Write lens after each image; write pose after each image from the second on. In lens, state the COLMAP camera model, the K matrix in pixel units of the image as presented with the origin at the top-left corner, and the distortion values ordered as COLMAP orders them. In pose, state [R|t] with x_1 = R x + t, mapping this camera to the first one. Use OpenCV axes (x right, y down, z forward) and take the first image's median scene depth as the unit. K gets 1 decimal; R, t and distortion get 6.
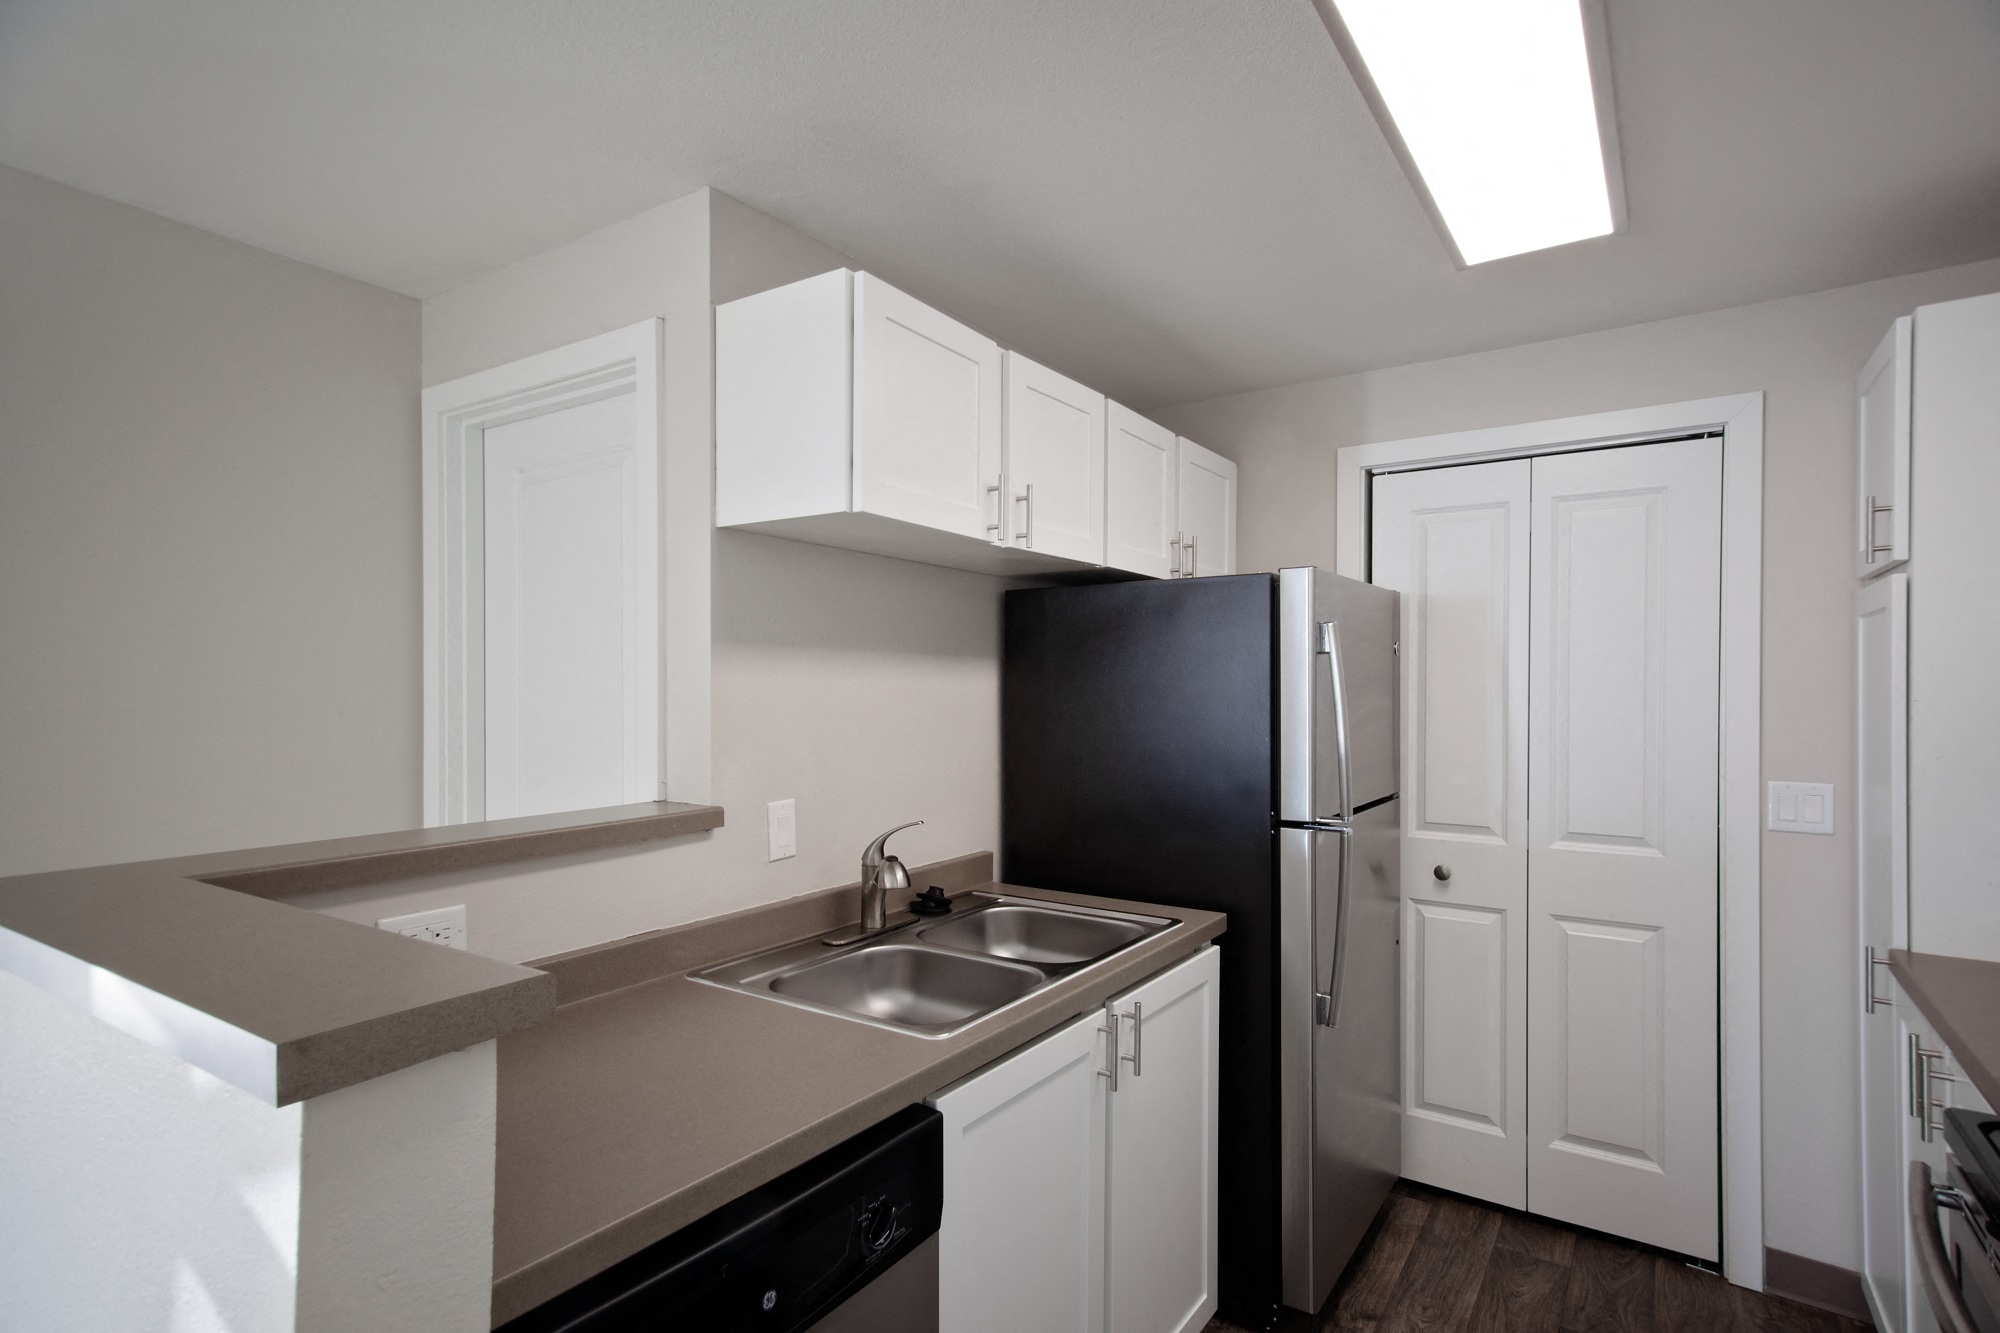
lens RADIAL K [[994.7, 0, 997.6], [0, 994.7, 690.3], [0, 0, 1]] dist [0.000507, 0.016790]
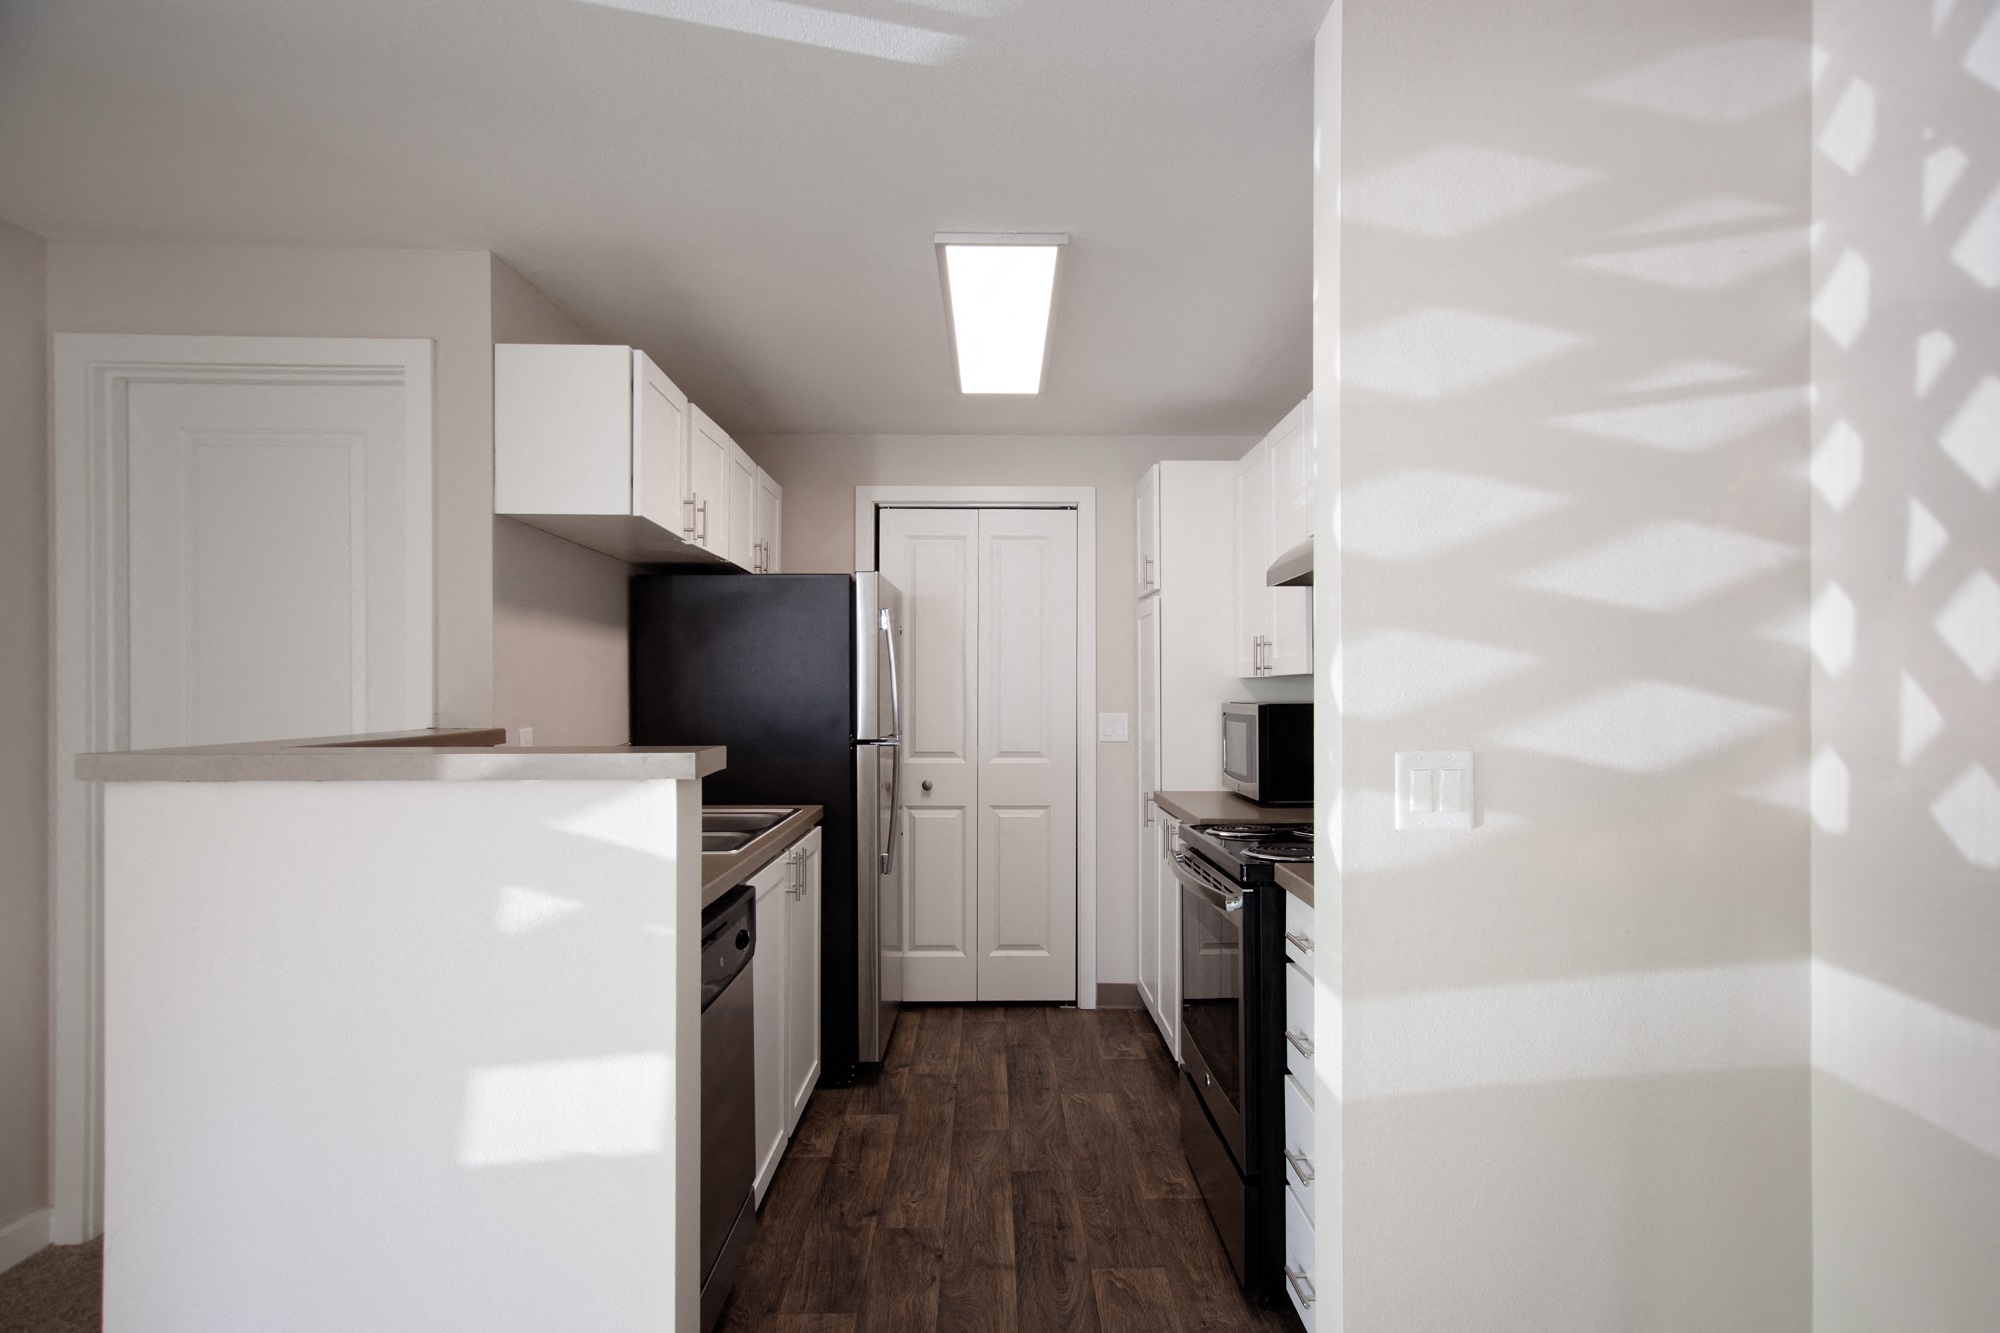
lens RADIAL K [[1034.6, 0, 1033.1], [0, 1034.6, 689.5], [0, 0, 1]] dist [0.000086, 0.000198]
pose [[0.804855, -0.003351, 0.593462, -0.402961], [0.005269, 0.999985, -0.001500, 0.055456], [-0.593448, 0.004335, 0.804861, -0.388315]]
